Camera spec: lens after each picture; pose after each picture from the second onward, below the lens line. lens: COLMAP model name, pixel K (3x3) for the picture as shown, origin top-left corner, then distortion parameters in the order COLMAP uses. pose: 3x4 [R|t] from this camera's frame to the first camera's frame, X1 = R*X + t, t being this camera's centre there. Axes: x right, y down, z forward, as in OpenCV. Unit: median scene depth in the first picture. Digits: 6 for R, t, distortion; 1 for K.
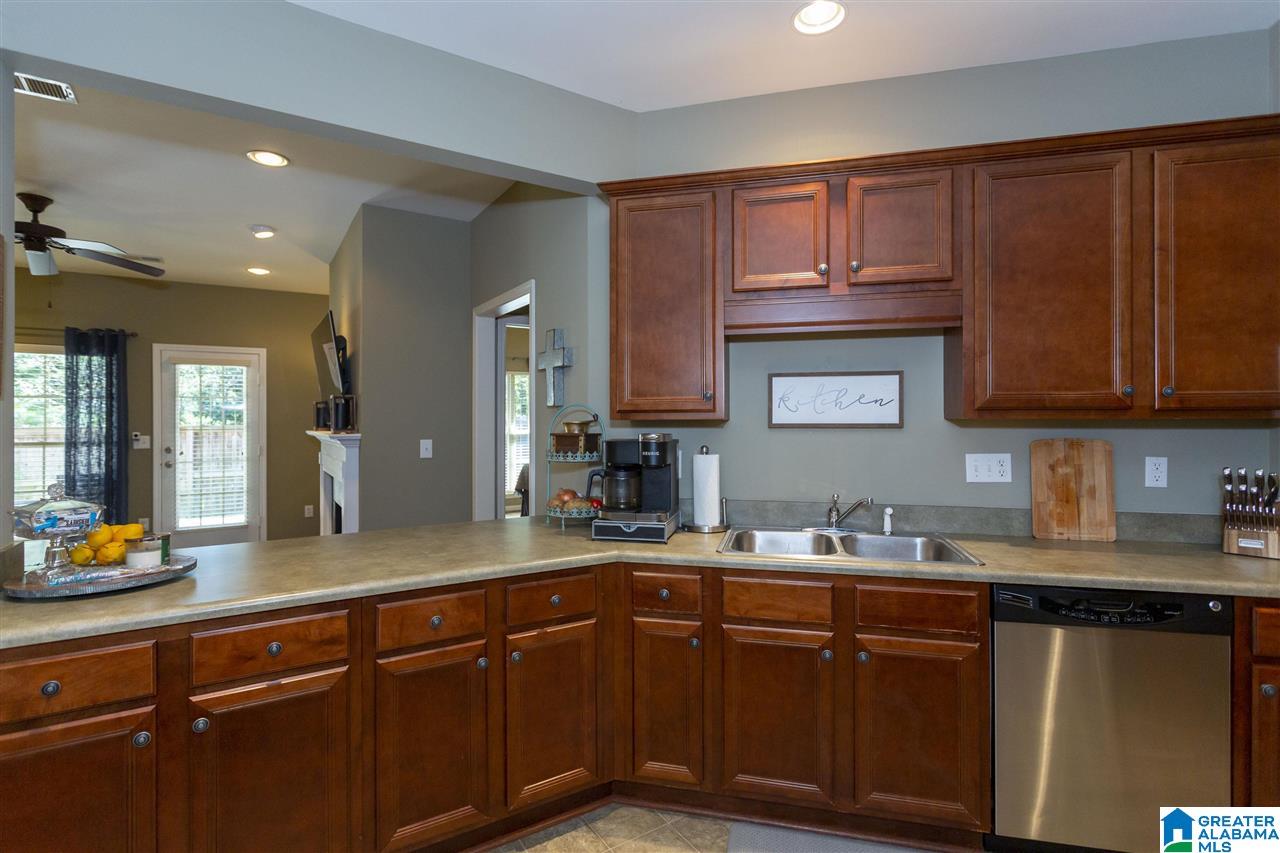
lens RADIAL K [[609.9, 0, 633.4], [0, 609.9, 419.9], [0, 0, 1]] dist [-0.004357, -0.000424]
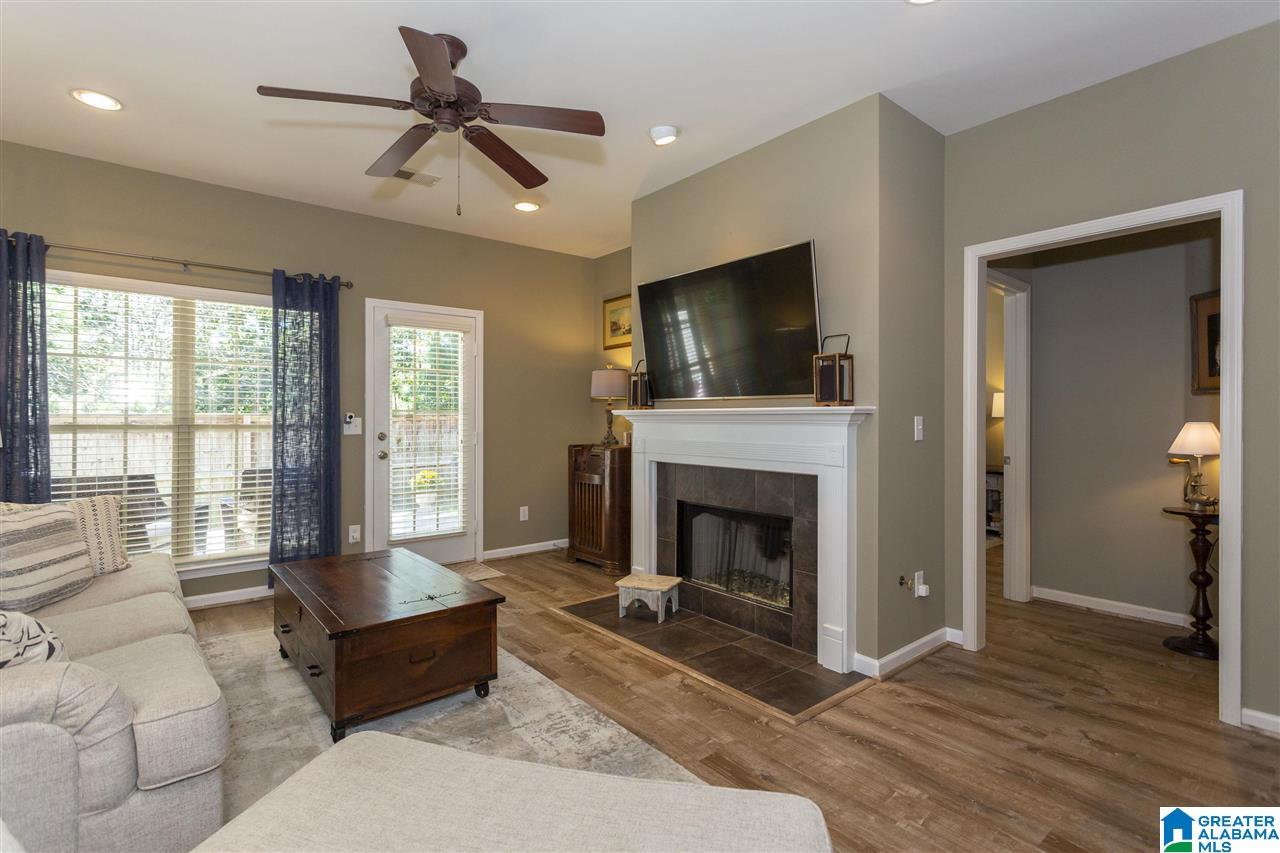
lens RADIAL K [[609.9, 0, 633.4], [0, 609.9, 419.9], [0, 0, 1]] dist [-0.004357, -0.000424]
pose [[0.994314, 0.004410, 0.106400, -0.789366], [-0.004581, 0.999989, 0.001360, 0.038524], [-0.106393, -0.001840, 0.994322, 0.293372]]
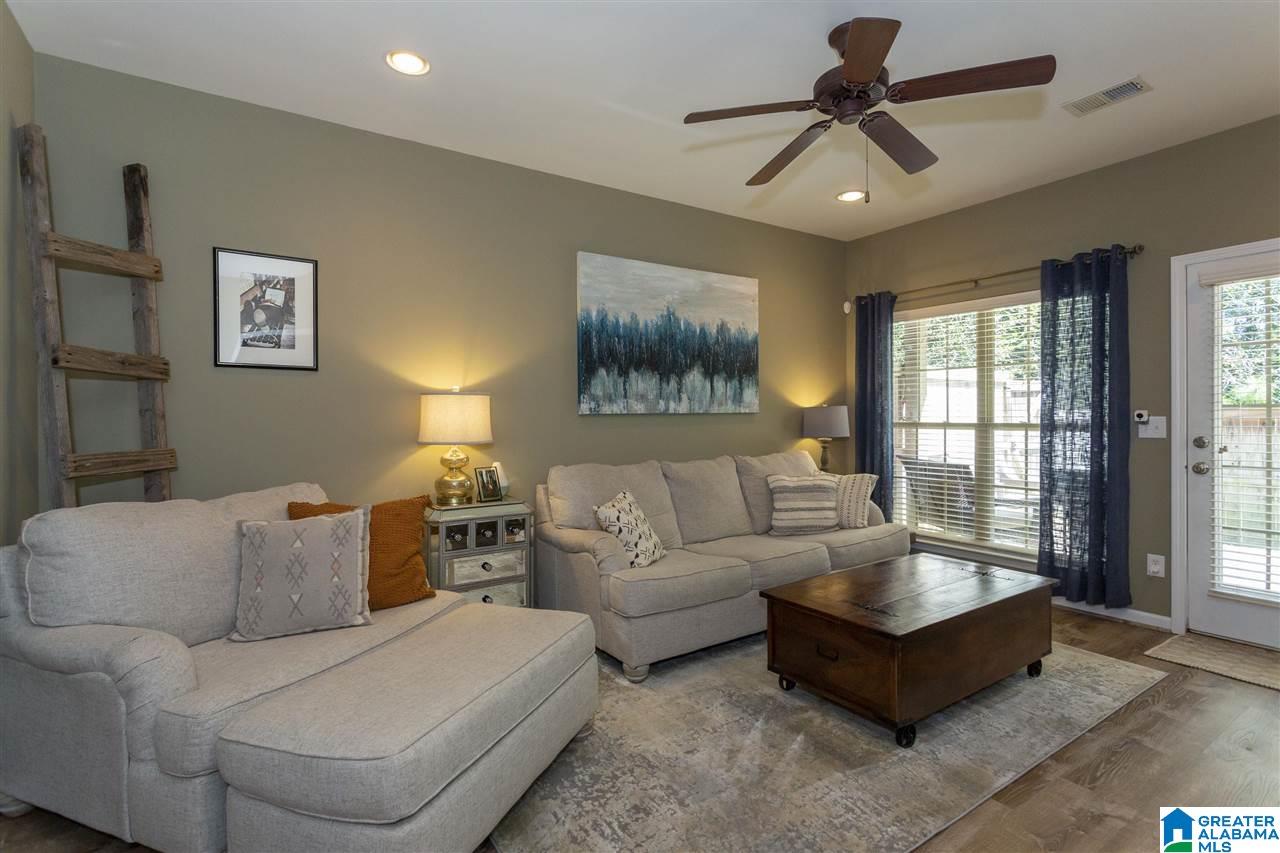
lens RADIAL K [[603.4, 0, 652.2], [0, 603.4, 419.0], [0, 0, 1]] dist [0.003345, 0.001141]
pose [[0.015265, 0.006619, -0.999862, -0.323326], [0.005433, 0.999963, 0.006702, 0.032026], [0.999869, -0.005534, 0.015229, 0.730757]]
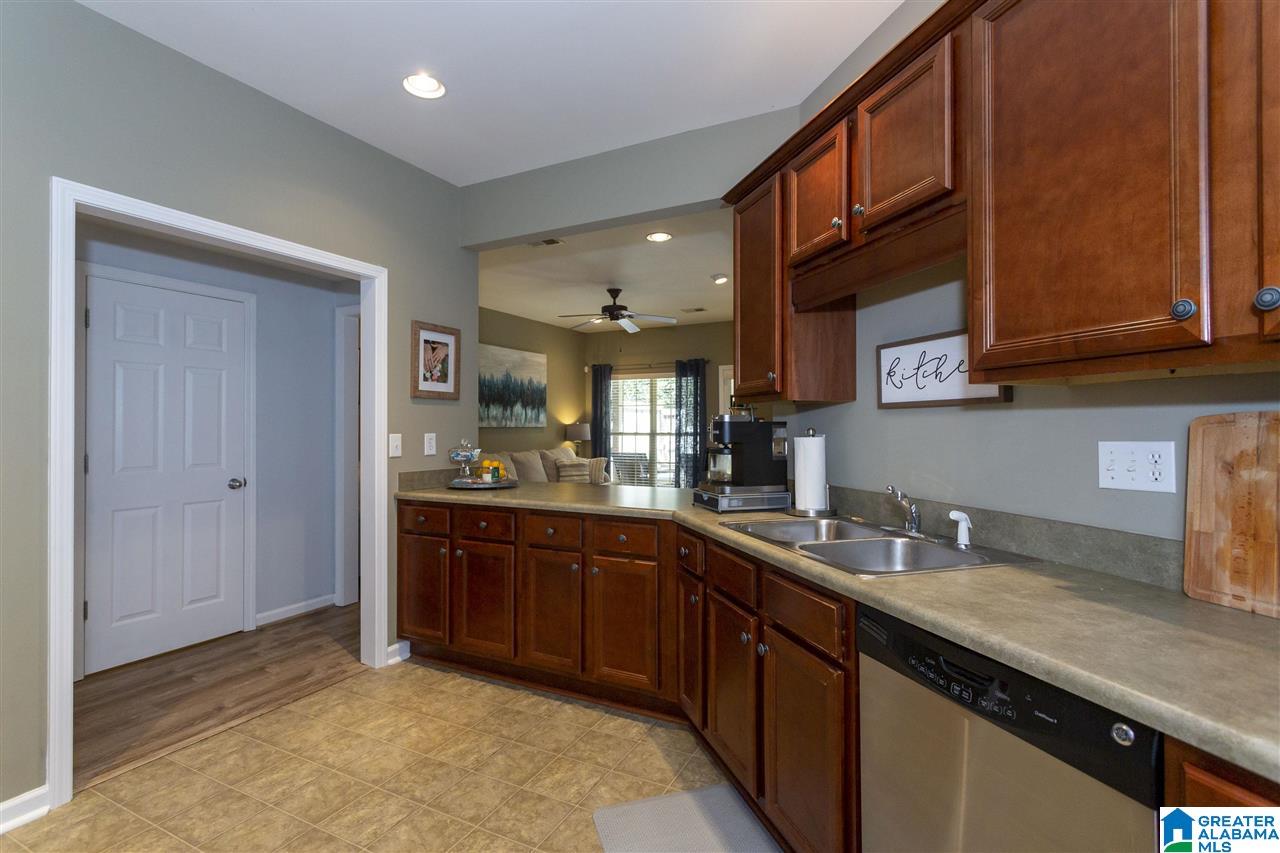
lens RADIAL K [[603.4, 0, 652.2], [0, 603.4, 419.0], [0, 0, 1]] dist [0.003345, 0.001141]
pose [[0.512278, -0.009757, -0.858764, 0.531768], [-0.000652, 0.999931, -0.011750, 0.025820], [0.858819, 0.006579, 0.512237, 0.189324]]
